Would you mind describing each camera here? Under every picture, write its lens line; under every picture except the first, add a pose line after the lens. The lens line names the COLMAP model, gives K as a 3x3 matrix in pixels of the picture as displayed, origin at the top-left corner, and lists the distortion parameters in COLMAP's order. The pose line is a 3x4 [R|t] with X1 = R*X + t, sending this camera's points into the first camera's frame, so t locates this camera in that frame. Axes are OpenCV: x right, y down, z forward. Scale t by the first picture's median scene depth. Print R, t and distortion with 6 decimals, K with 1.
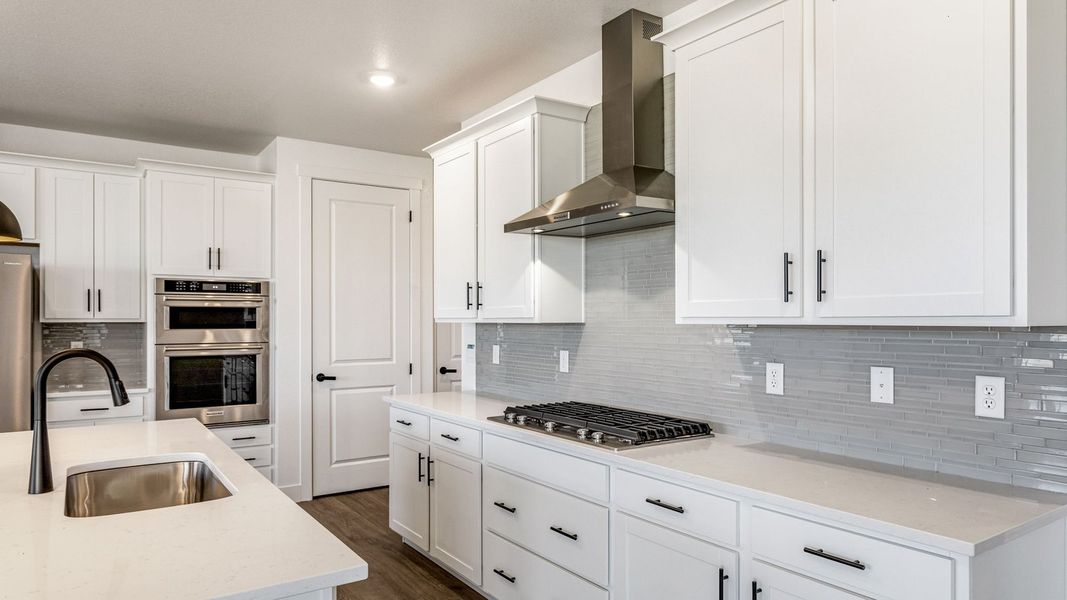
lens RADIAL K [[672.6, 0, 535.8], [0, 672.6, 317.5], [0, 0, 1]] dist [-0.000897, 0.000064]
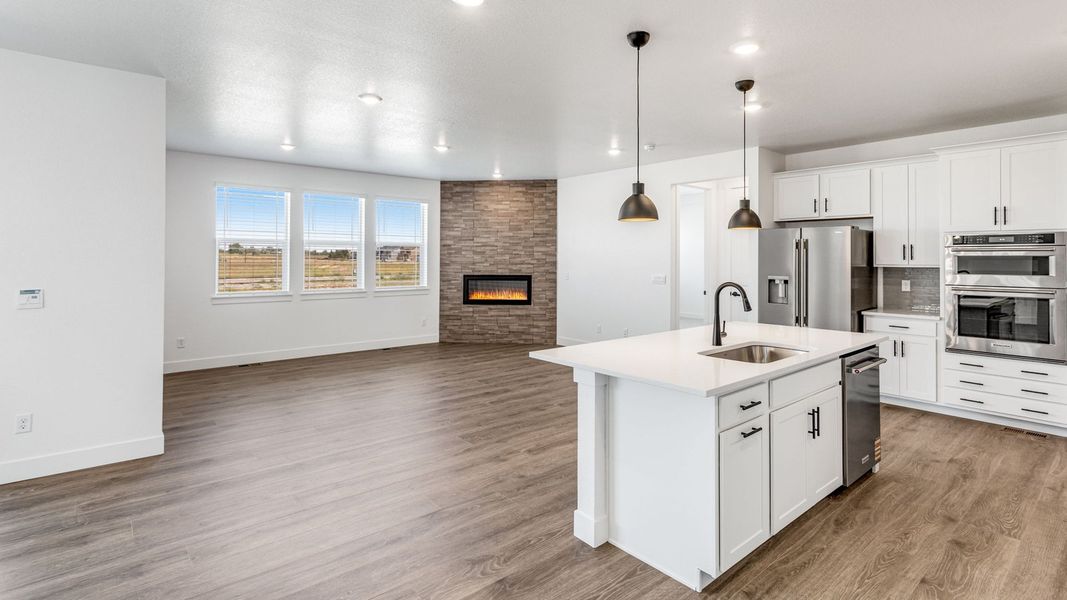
lens RADIAL K [[507.6, 0, 529.0], [0, 507.6, 258.6], [0, 0, 1]] dist [-0.000612, -0.000083]
pose [[0.095212, 0.000676, -0.995457, 0.363591], [-0.001142, 0.999999, 0.000570, -0.011705], [0.995456, 0.001083, 0.095213, 0.088123]]
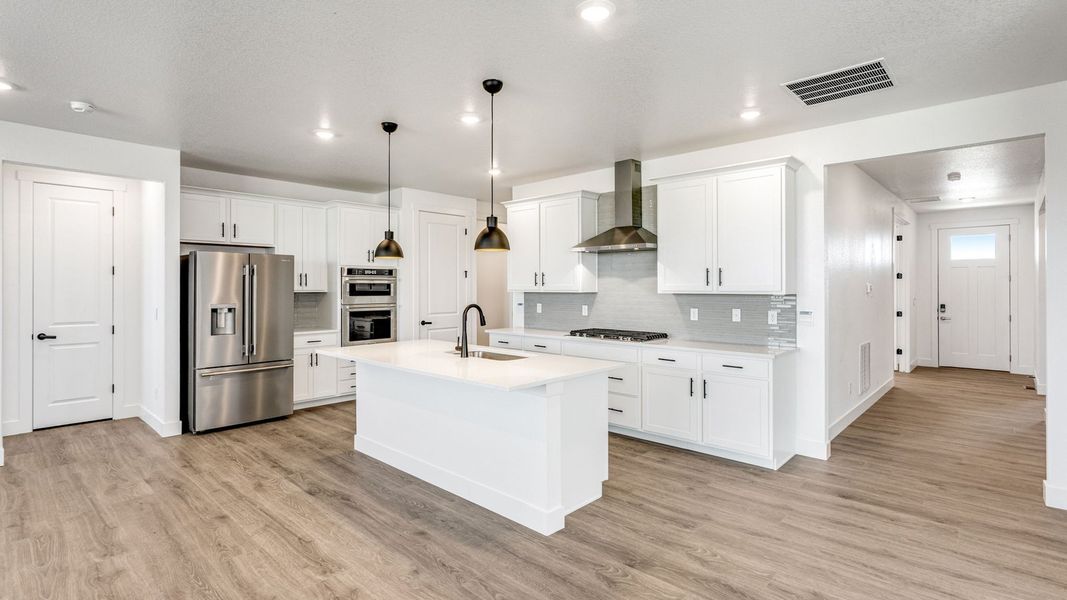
lens RADIAL K [[505.6, 0, 533.4], [0, 505.6, 287.3], [0, 0, 1]] dist [0.000558, -0.000050]
pose [[0.977580, -0.001069, 0.210560, -0.371505], [0.000185, 0.999991, 0.004219, -0.012047], [-0.210563, -0.004086, 0.977572, -0.432920]]
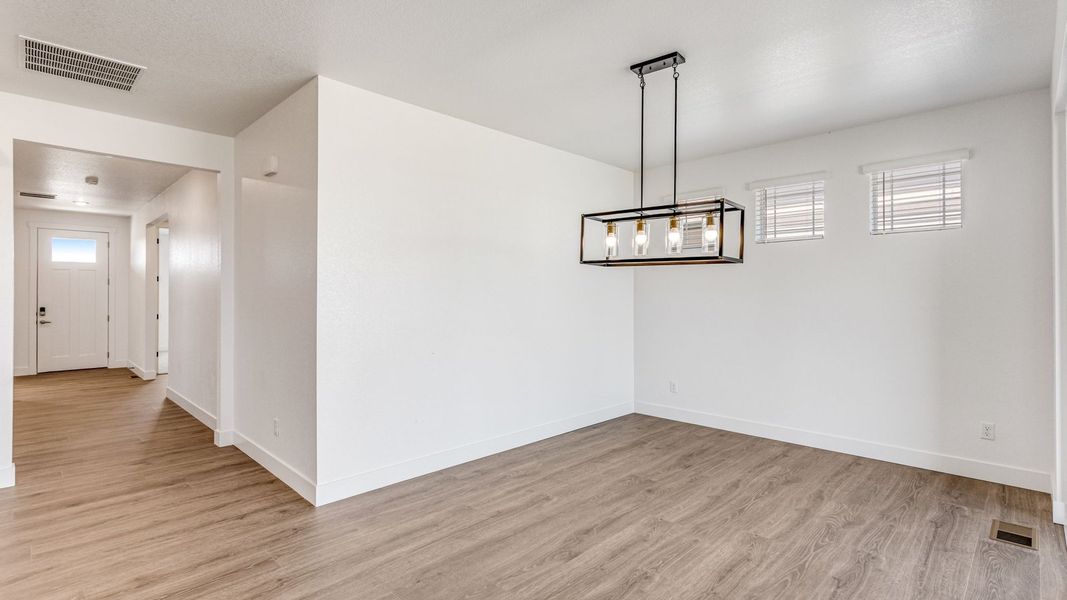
lens RADIAL K [[505.6, 0, 533.4], [0, 505.6, 287.3], [0, 0, 1]] dist [0.000558, -0.000050]
pose [[-0.184051, 0.011836, 0.982845, -0.577279], [-0.001603, 0.999923, -0.012342, 0.008004], [-0.982915, -0.003847, -0.184018, -0.291648]]
